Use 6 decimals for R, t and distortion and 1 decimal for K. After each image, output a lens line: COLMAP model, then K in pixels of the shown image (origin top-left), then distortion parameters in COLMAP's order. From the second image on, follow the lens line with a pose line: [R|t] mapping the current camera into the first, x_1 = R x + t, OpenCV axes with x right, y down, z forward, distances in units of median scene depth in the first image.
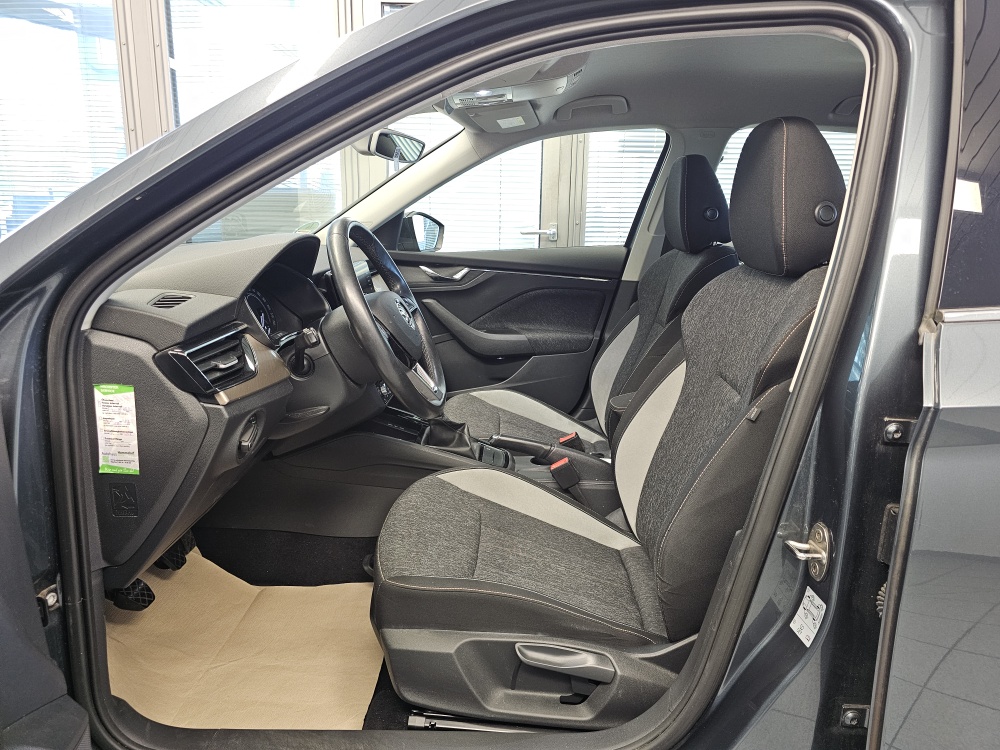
lens RADIAL K [[676.3, 0, 520.0], [0, 676.3, 362.4], [0, 0, 1]] dist [0.057350, -0.060922]
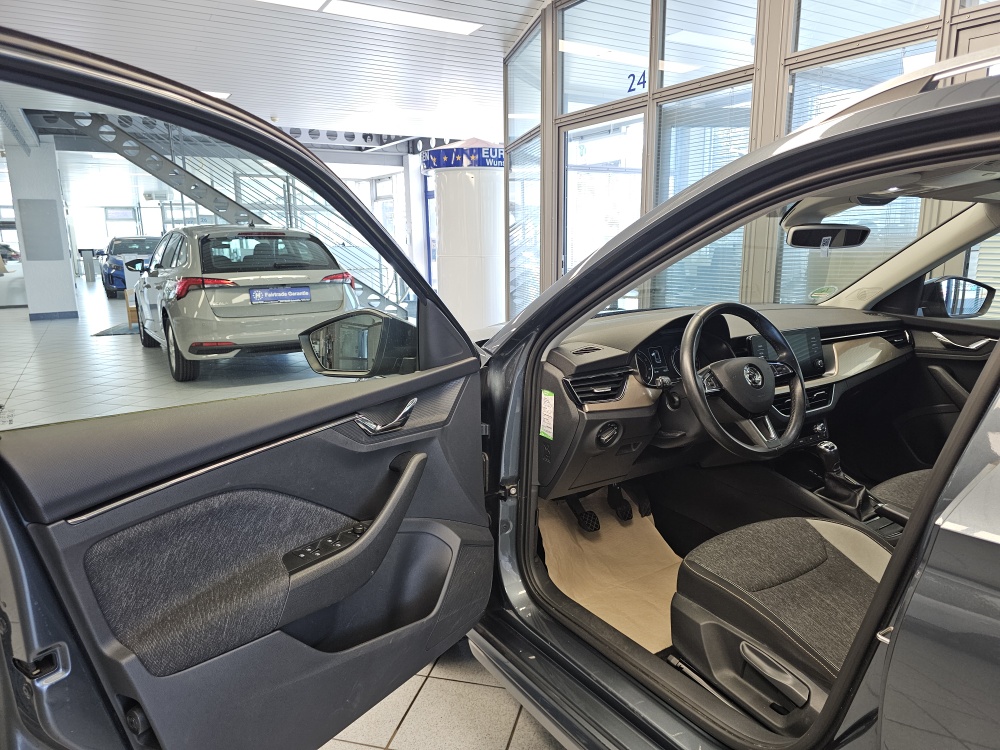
lens RADIAL K [[676.3, 0, 498.8], [0, 676.3, 376.2], [0, 0, 1]] dist [0.057350, -0.060922]
pose [[0.540344, 0.137313, -0.830165, 0.815135], [-0.158583, 0.985534, 0.059792, -0.090584], [0.826366, 0.099342, 0.554302, -0.156352]]
